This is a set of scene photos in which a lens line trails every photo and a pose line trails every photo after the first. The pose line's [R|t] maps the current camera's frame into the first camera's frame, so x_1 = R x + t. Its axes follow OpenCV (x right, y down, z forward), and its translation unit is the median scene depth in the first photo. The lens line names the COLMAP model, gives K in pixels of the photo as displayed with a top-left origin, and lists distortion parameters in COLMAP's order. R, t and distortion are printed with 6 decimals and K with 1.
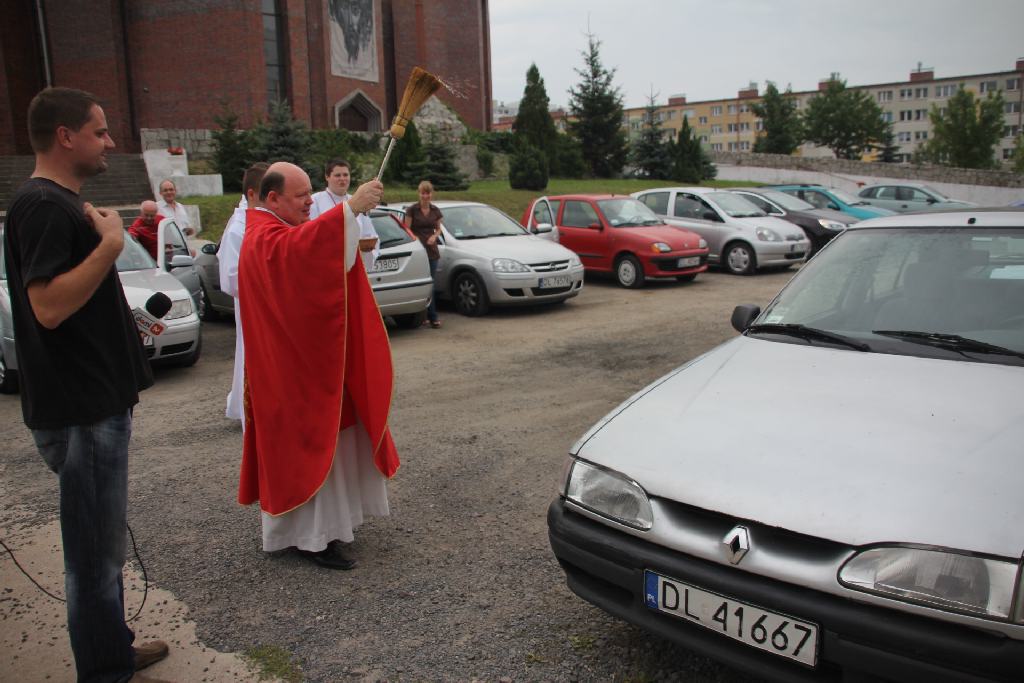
lens RADIAL K [[852.5, 0, 516.7], [0, 852.5, 338.8], [0, 0, 1]] dist [-0.172688, 0.156056]
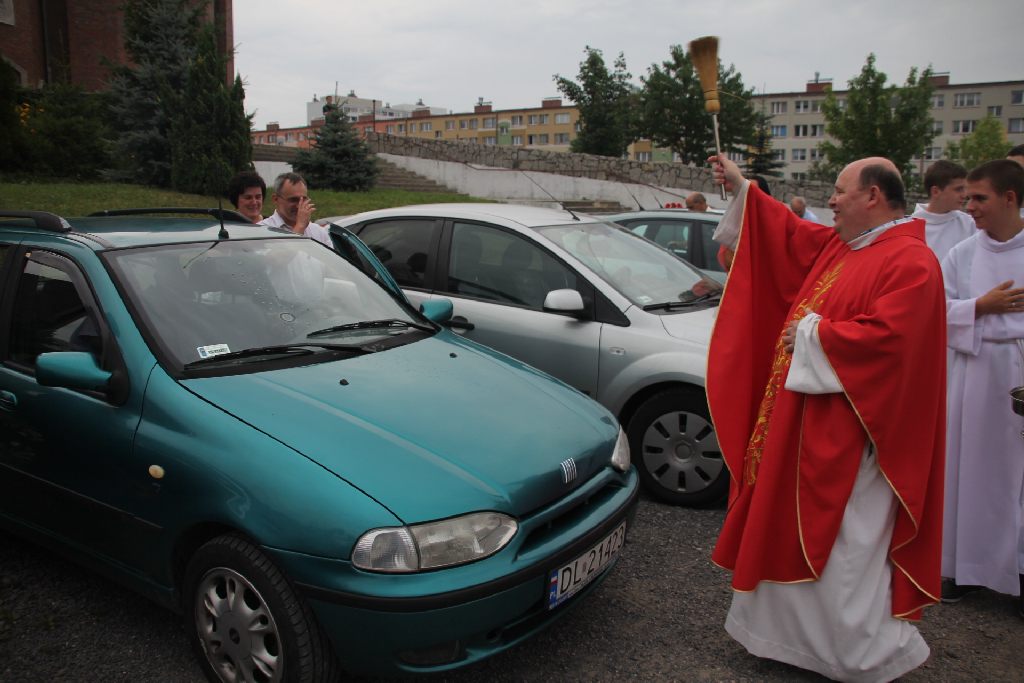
lens RADIAL K [[858.2, 0, 516.8], [0, 858.2, 338.6], [0, 0, 1]] dist [-0.177156, 0.170916]
pose [[0.993137, 0.027399, 0.113702, 0.265950], [-0.026036, 0.999570, -0.013456, -0.100472], [-0.114021, 0.010404, 0.993424, 0.511778]]
